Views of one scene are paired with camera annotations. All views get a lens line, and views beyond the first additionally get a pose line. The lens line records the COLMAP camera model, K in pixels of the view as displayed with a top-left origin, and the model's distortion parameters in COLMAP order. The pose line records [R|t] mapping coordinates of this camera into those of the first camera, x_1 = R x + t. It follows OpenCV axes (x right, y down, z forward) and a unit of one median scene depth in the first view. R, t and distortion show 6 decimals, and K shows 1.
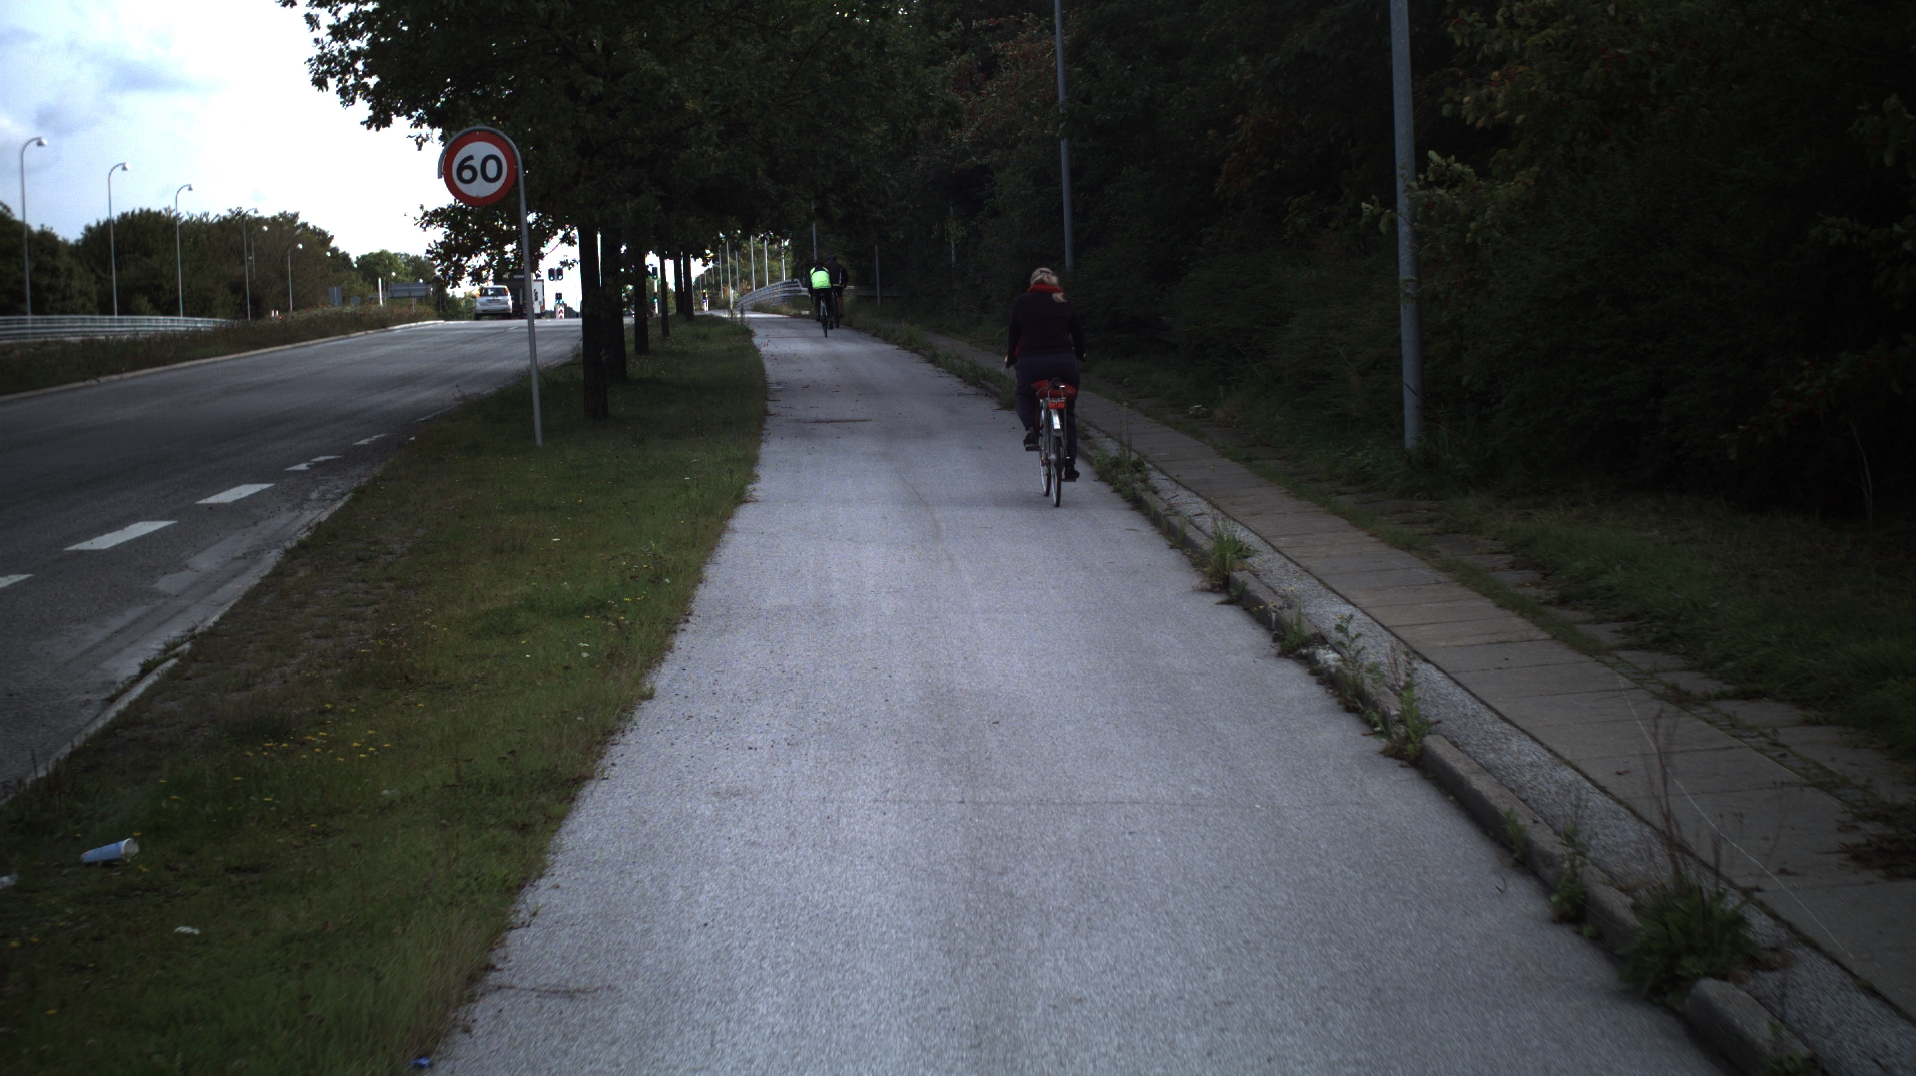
lens RADIAL K [[3452.4, 0, 958.0], [0, 3452.4, 538.0], [0, 0, 1]] dist [-0.270419, 0.022451]
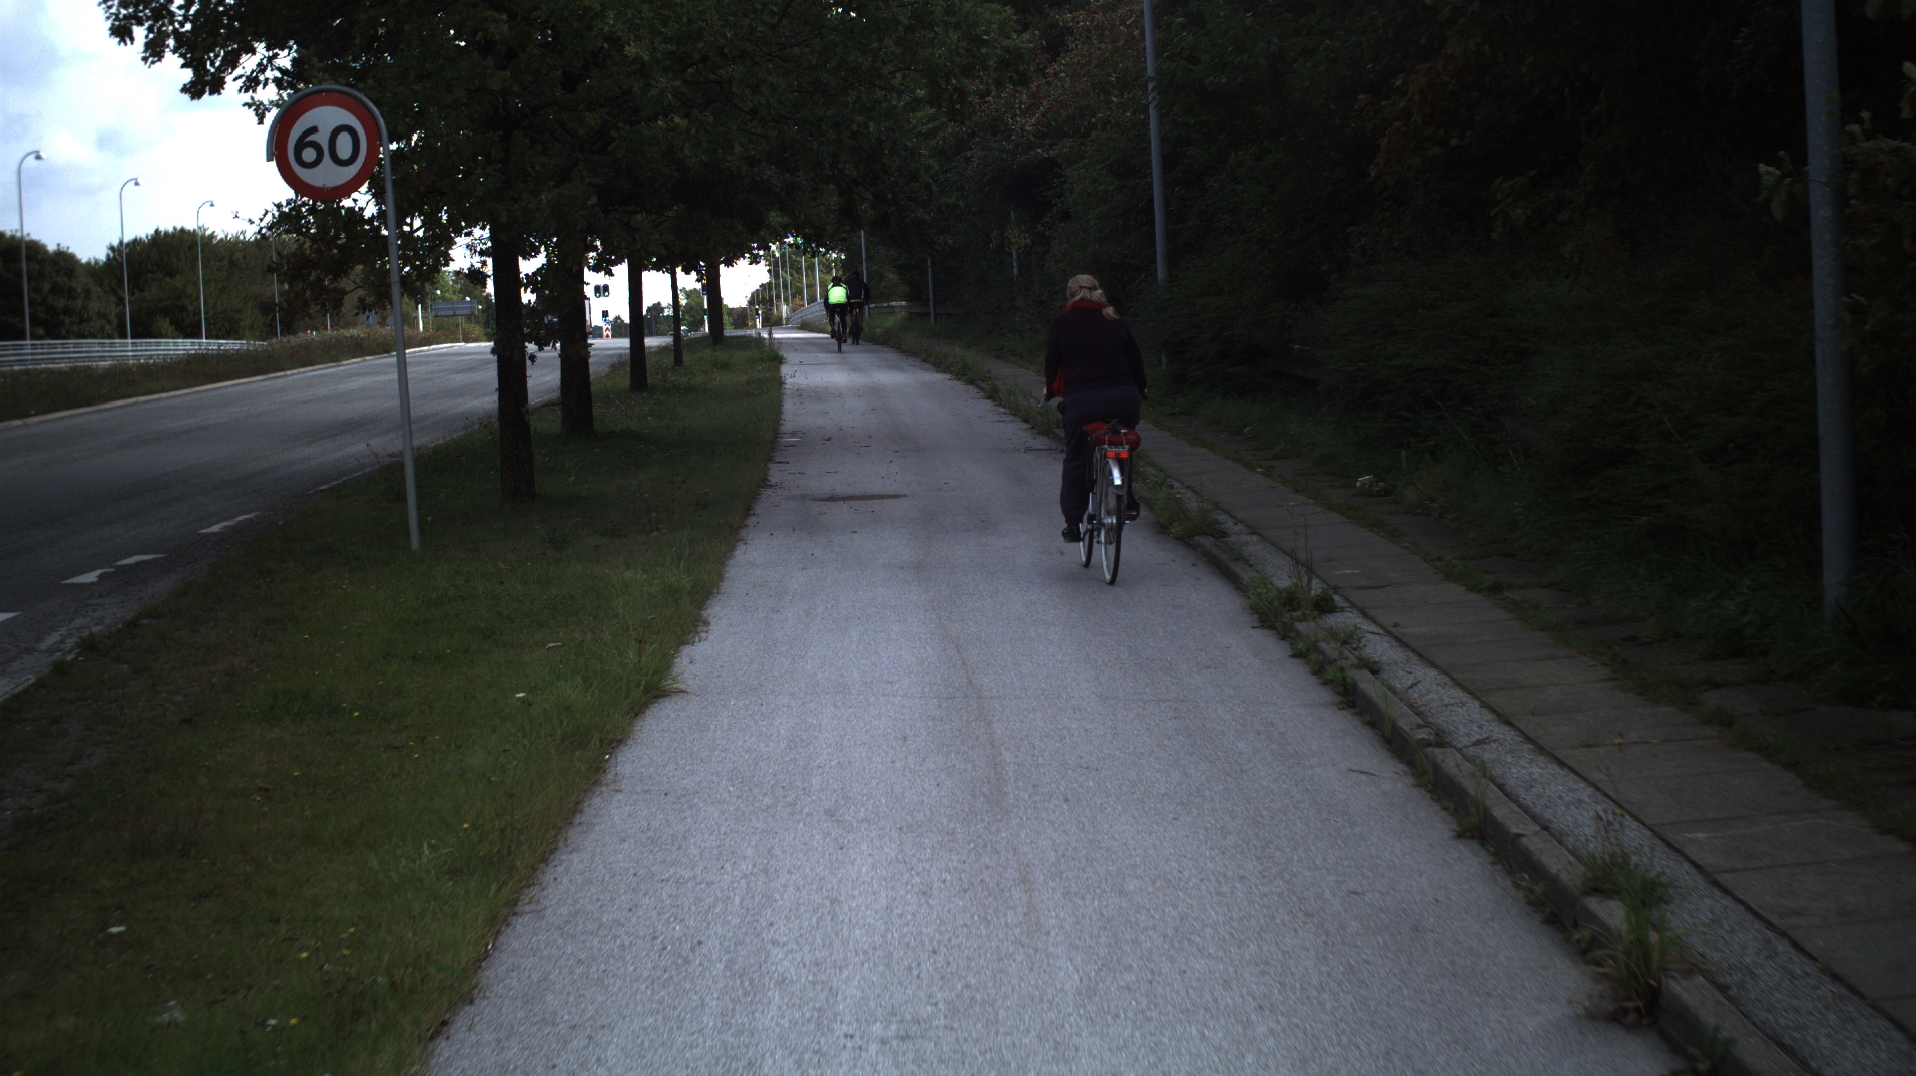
lens RADIAL K [[3452.4, 0, 958.0], [0, 3452.4, 538.0], [0, 0, 1]] dist [-0.270419, 0.022451]
pose [[0.999803, -0.008247, -0.018071, -0.001206], [0.008179, 0.999959, -0.003791, -0.019930], [0.018102, 0.003643, 0.999830, 0.247500]]
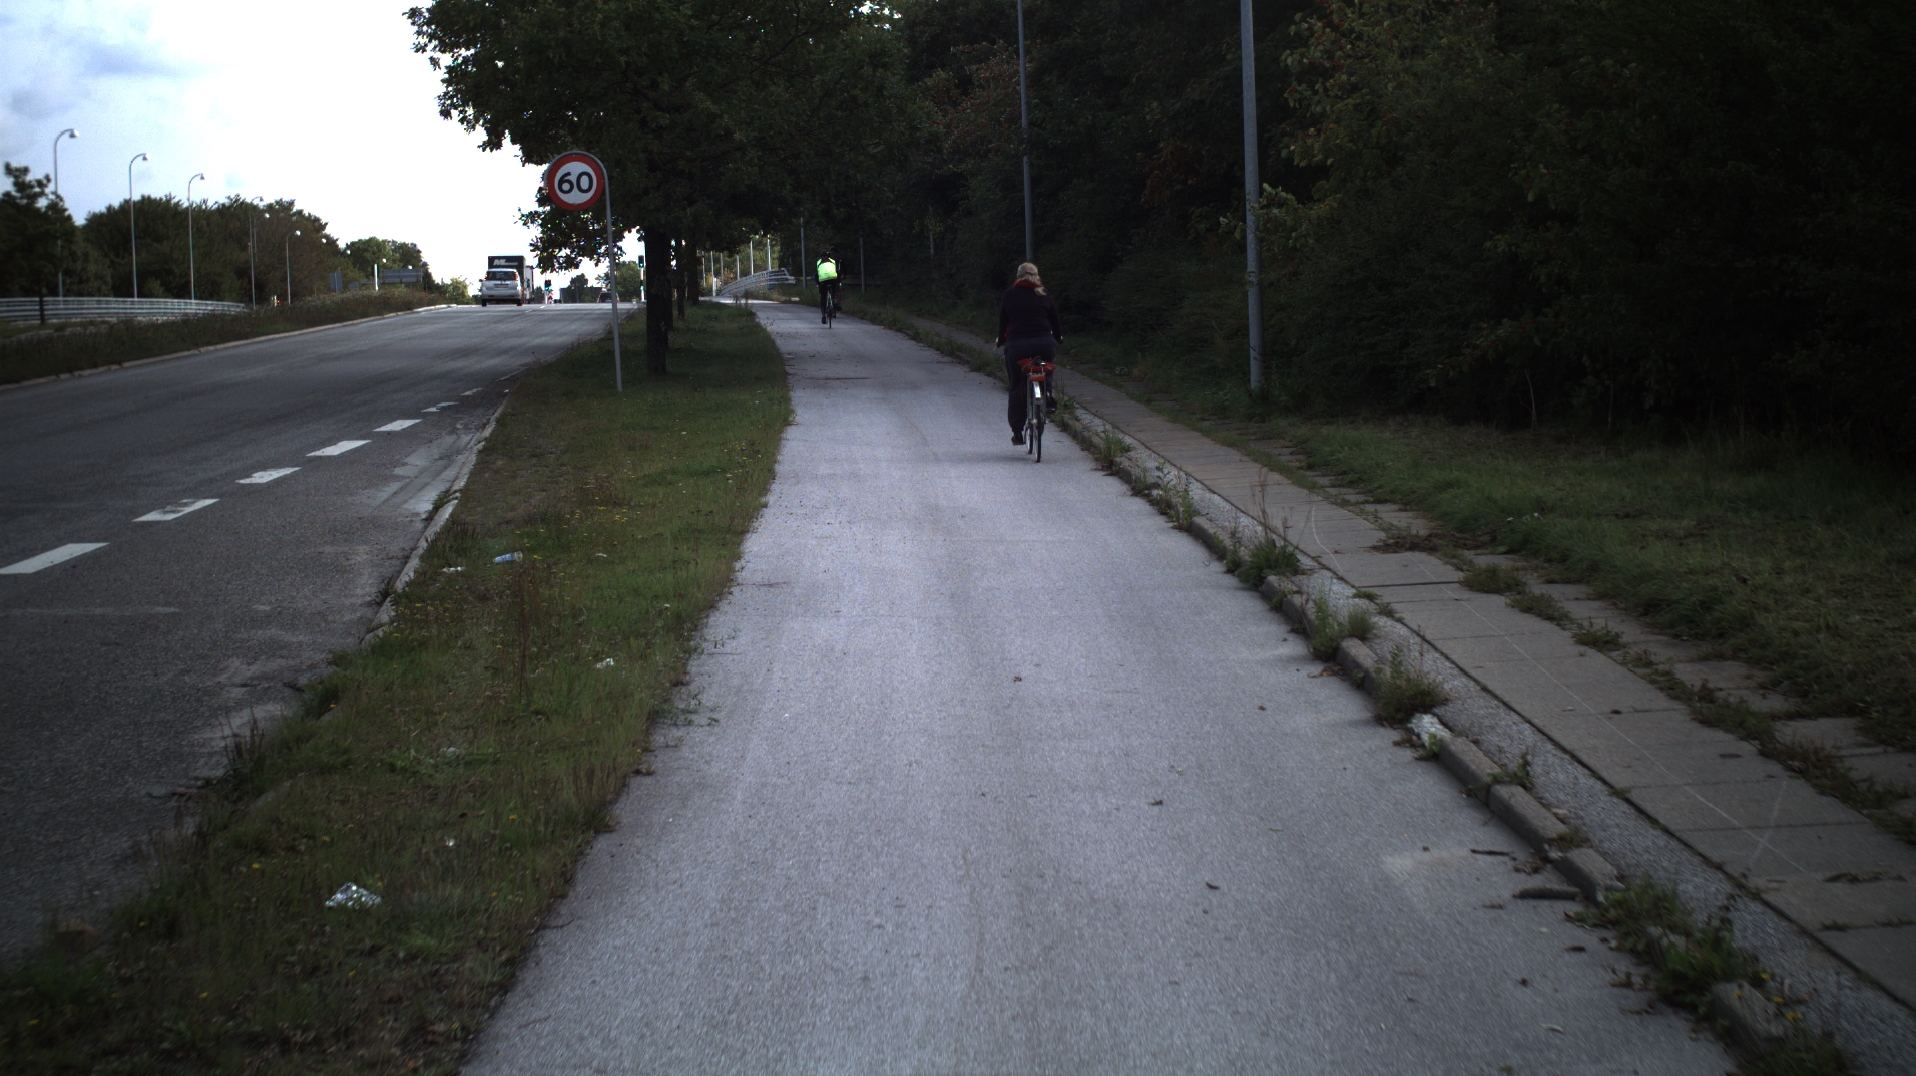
lens RADIAL K [[3452.4, 0, 958.0], [0, 3452.4, 538.0], [0, 0, 1]] dist [-0.270419, 0.022451]
pose [[0.999946, 0.006844, 0.007768, -0.001673], [-0.006866, 0.999973, 0.002788, 0.018625], [-0.007749, -0.002841, 0.999966, -0.247478]]
